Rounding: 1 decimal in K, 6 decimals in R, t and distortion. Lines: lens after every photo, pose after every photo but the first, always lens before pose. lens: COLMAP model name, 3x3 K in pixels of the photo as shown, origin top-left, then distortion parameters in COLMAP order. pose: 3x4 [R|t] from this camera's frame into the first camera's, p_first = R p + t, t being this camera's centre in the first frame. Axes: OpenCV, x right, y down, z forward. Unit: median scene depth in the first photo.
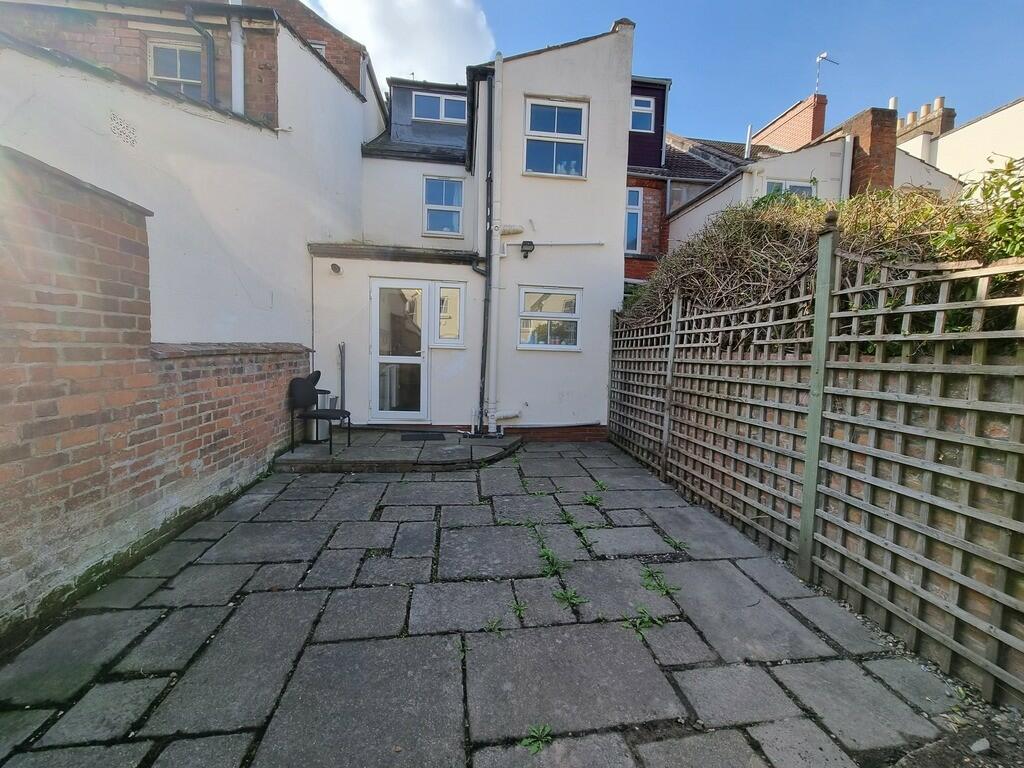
lens RADIAL K [[413.5, 0, 510.0], [0, 413.5, 381.9], [0, 0, 1]] dist [0.000039, 0.000148]
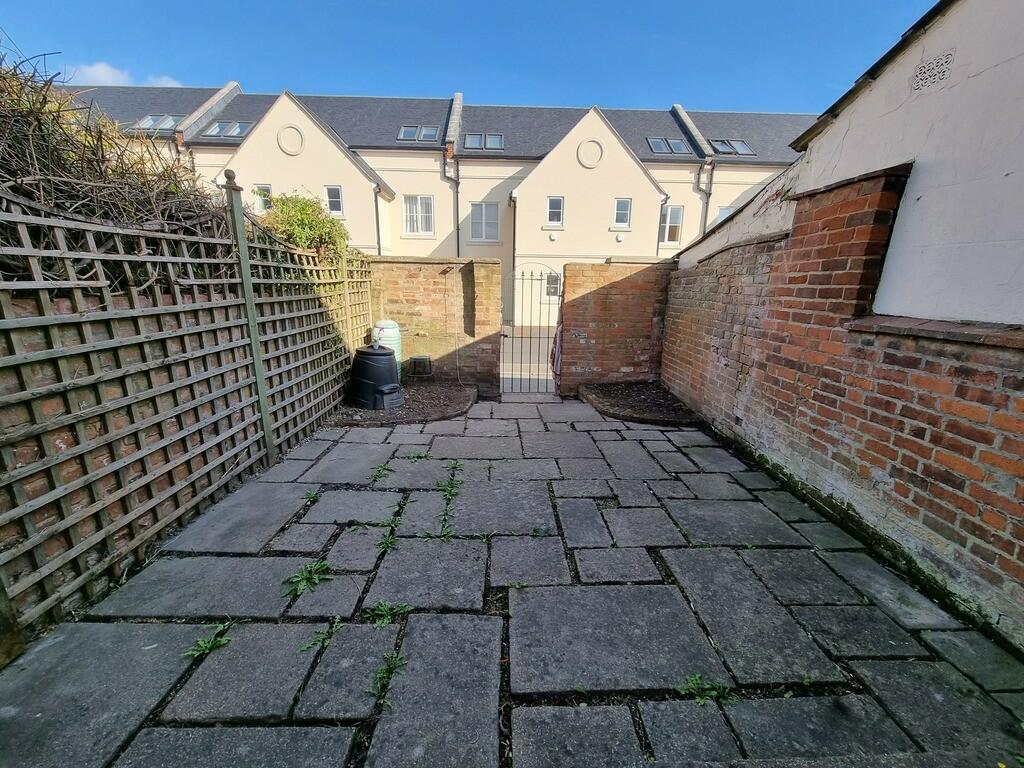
lens RADIAL K [[413.5, 0, 511.3], [0, 413.5, 385.2], [0, 0, 1]] dist [0.000039, 0.000148]
pose [[-0.993862, -0.066410, 0.088472, -0.145214], [-0.034991, 0.947416, 0.318086, -0.201938], [-0.104944, 0.313038, -0.943925, 1.925115]]
